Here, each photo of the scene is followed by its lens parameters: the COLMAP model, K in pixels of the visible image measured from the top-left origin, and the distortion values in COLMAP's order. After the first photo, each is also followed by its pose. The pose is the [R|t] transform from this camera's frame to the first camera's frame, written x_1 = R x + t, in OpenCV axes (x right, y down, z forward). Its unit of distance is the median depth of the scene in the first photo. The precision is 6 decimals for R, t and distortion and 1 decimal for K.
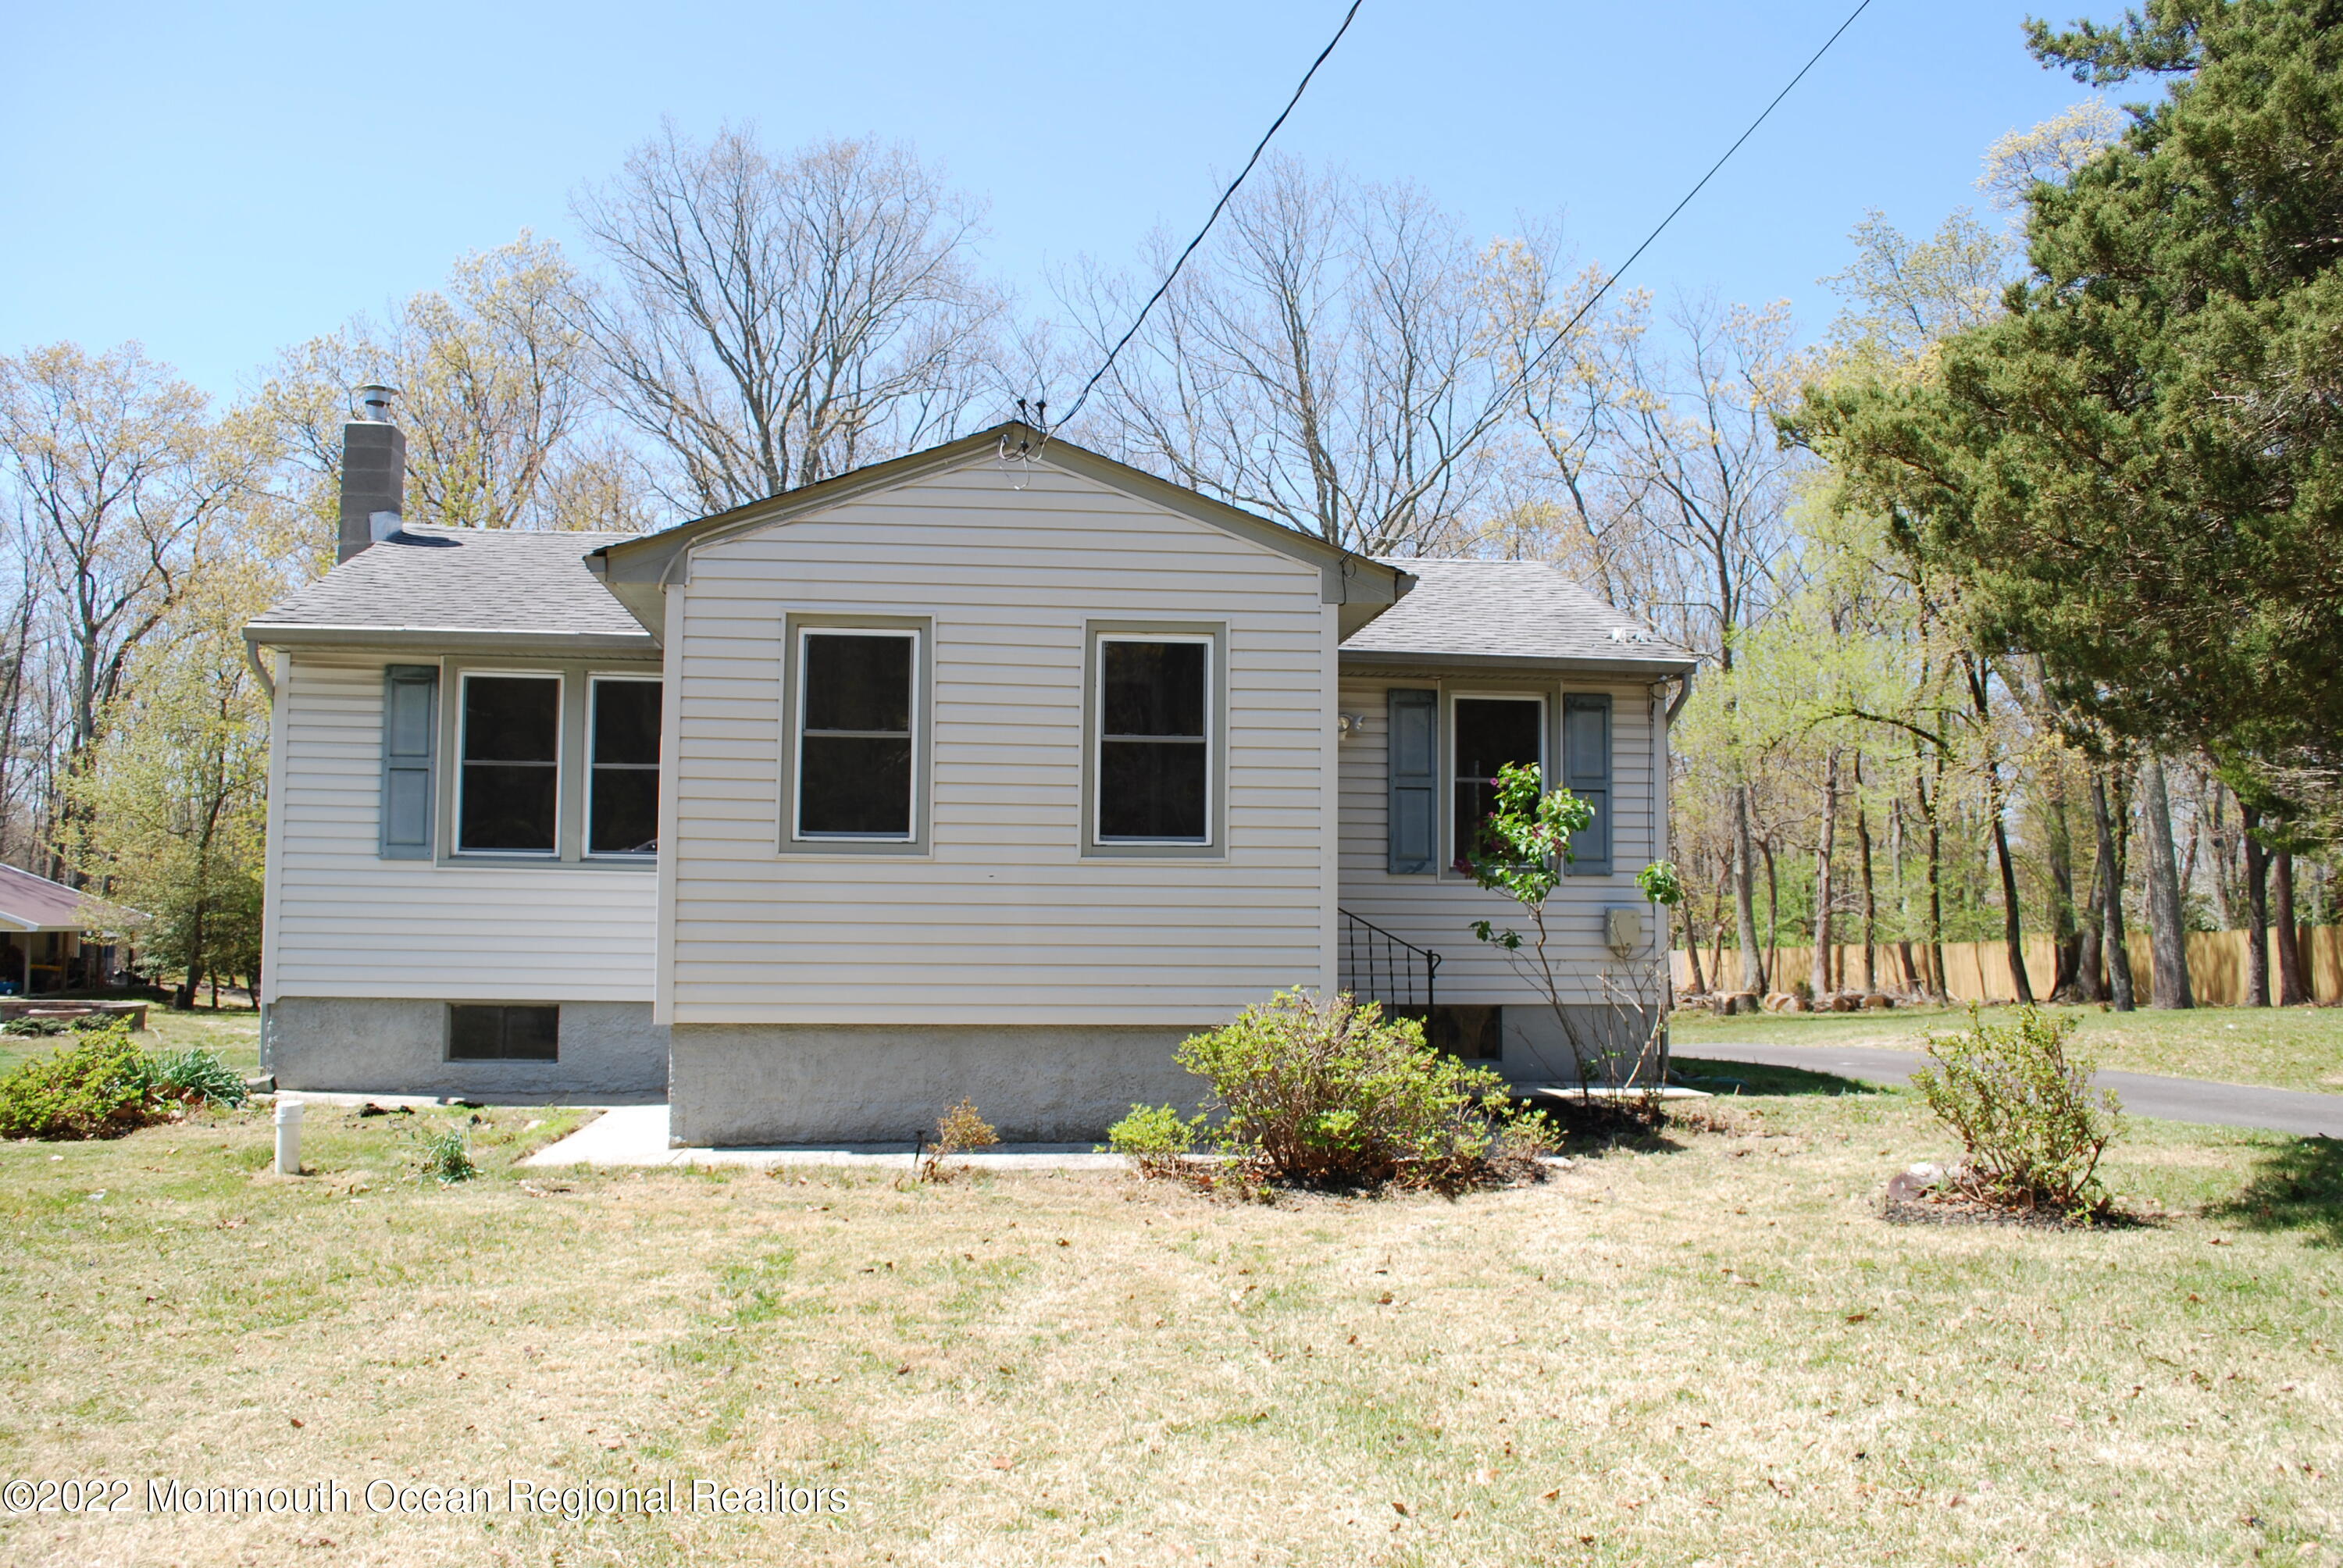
lens RADIAL K [[1817.1, 0, 1171.5], [0, 1817.1, 784.0], [0, 0, 1]] dist [-0.108584, -0.001980]
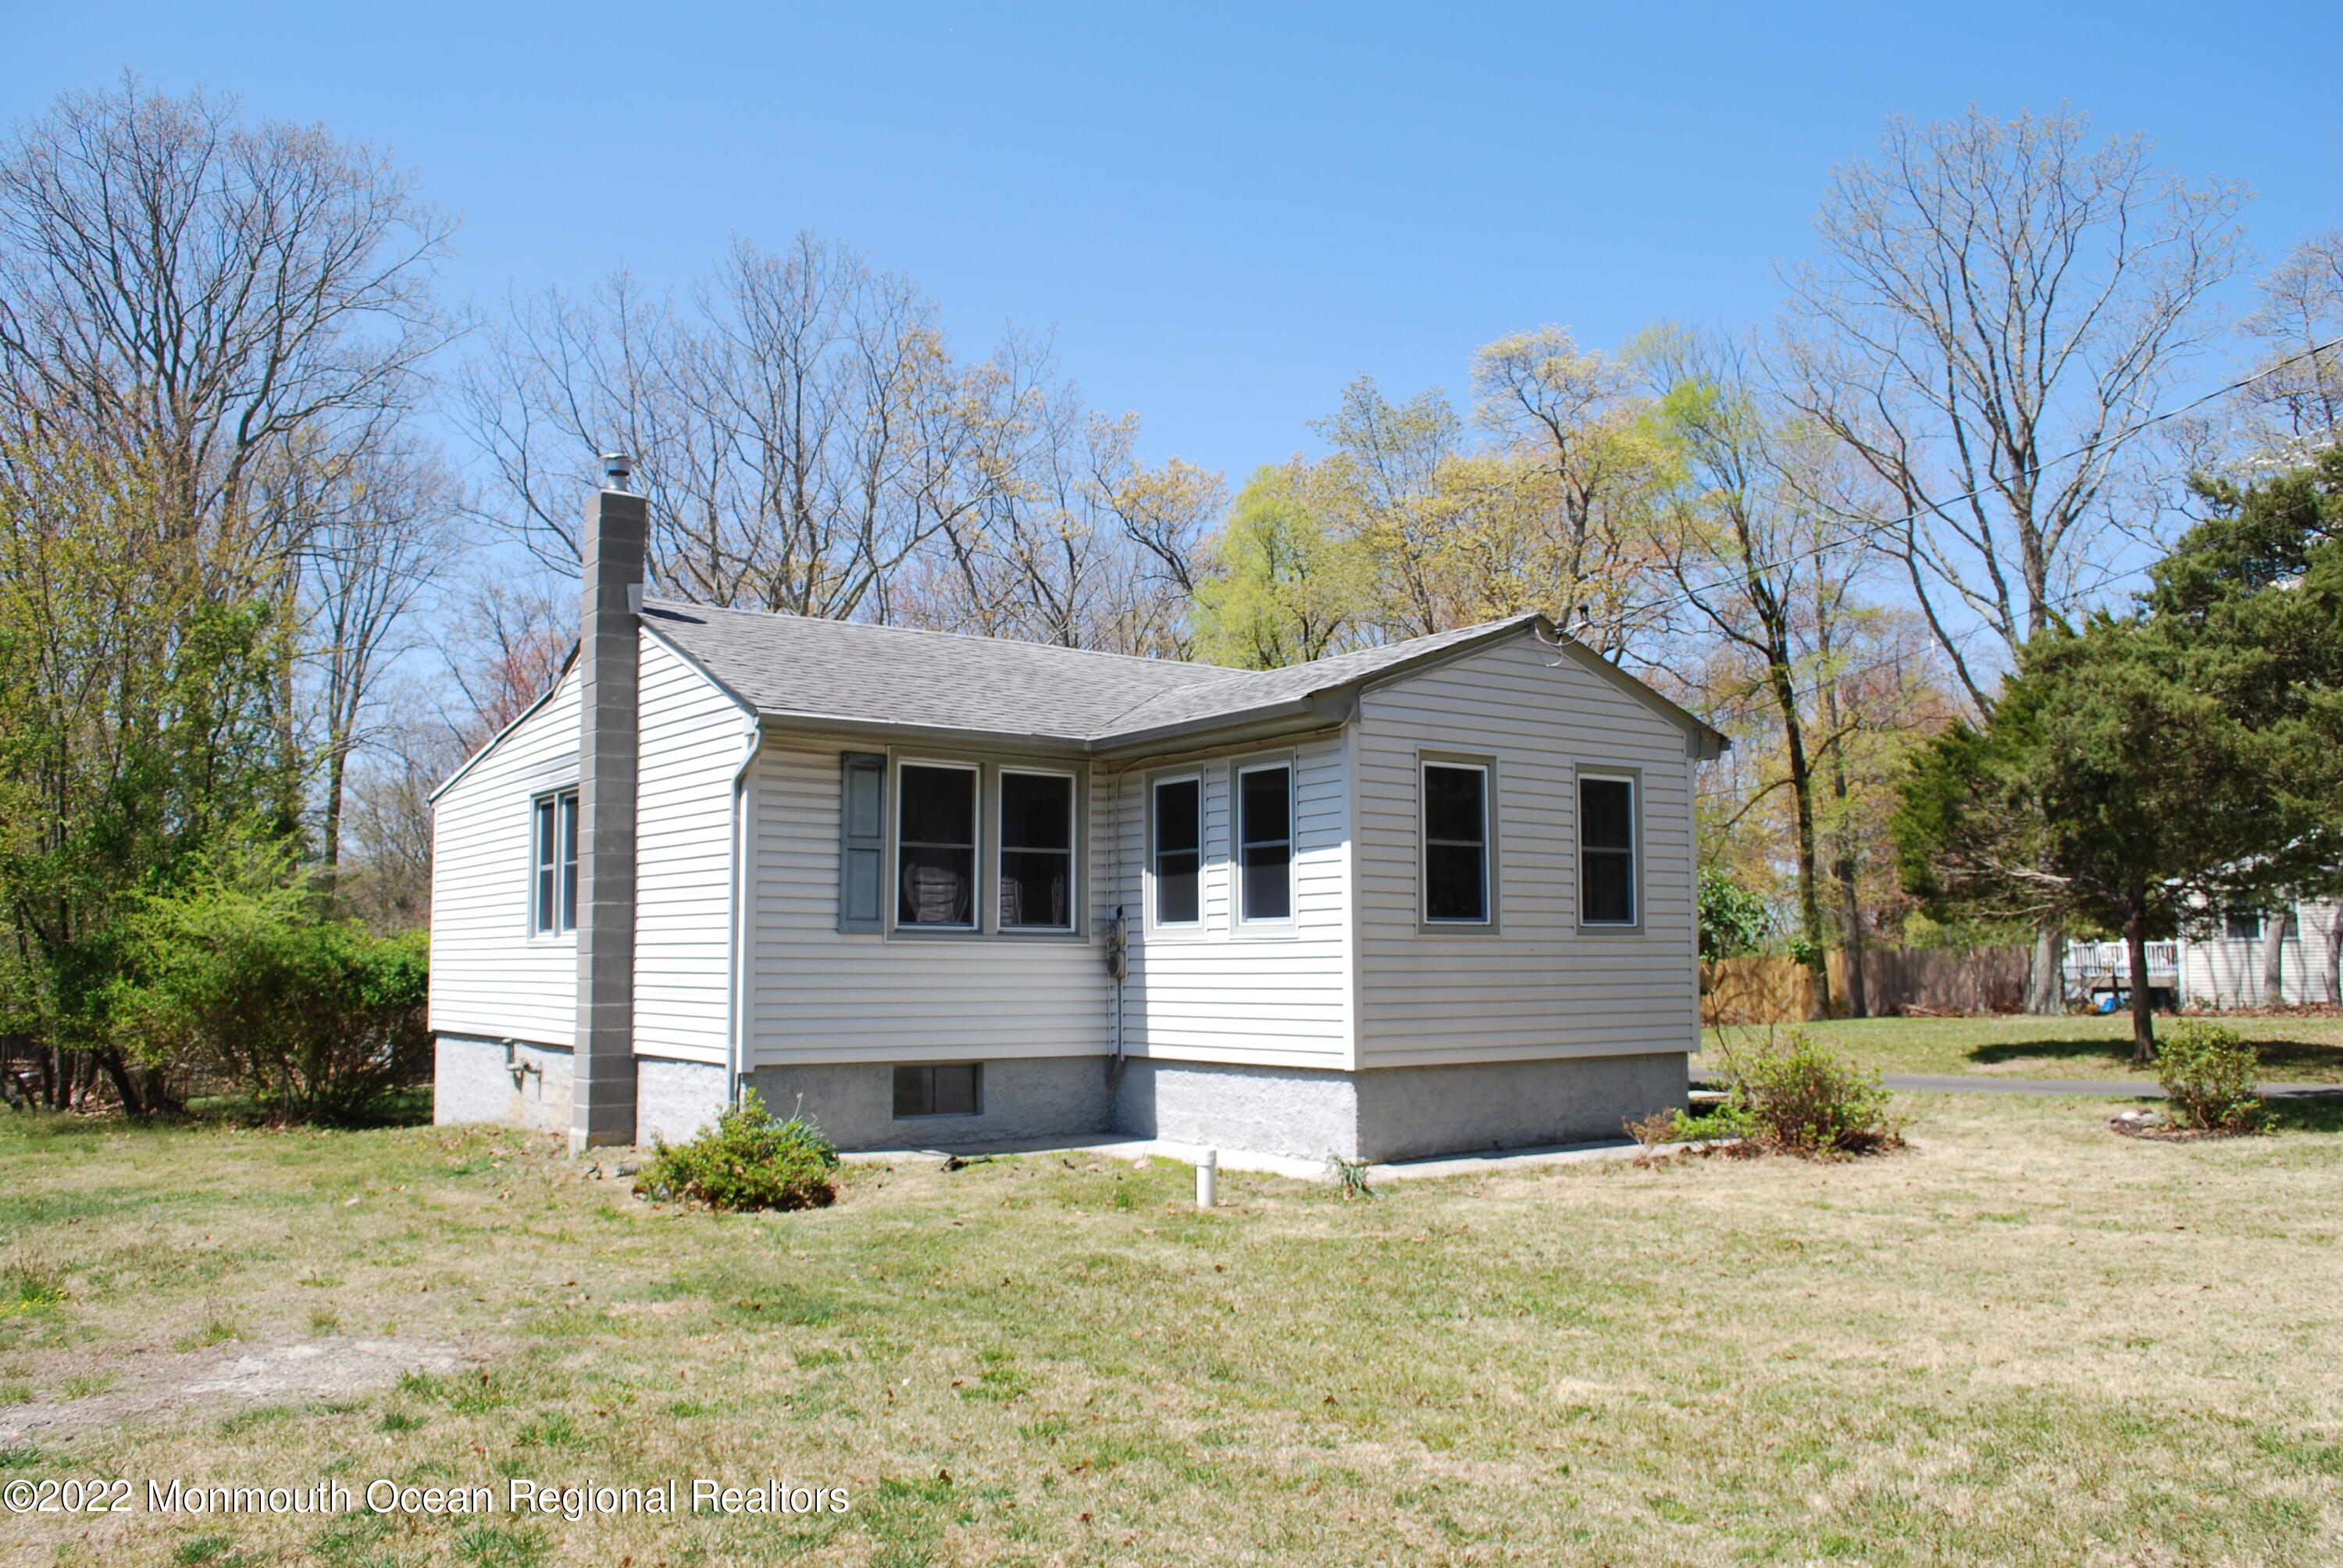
lens RADIAL K [[1851.7, 0, 1171.5], [0, 1851.7, 784.0], [0, 0, 1]] dist [-0.093889, 0.000190]
pose [[0.886459, 0.039963, 0.461079, -0.953560], [-0.027476, 0.999052, -0.033766, -0.018920], [-0.461991, 0.017264, 0.886717, -0.094926]]
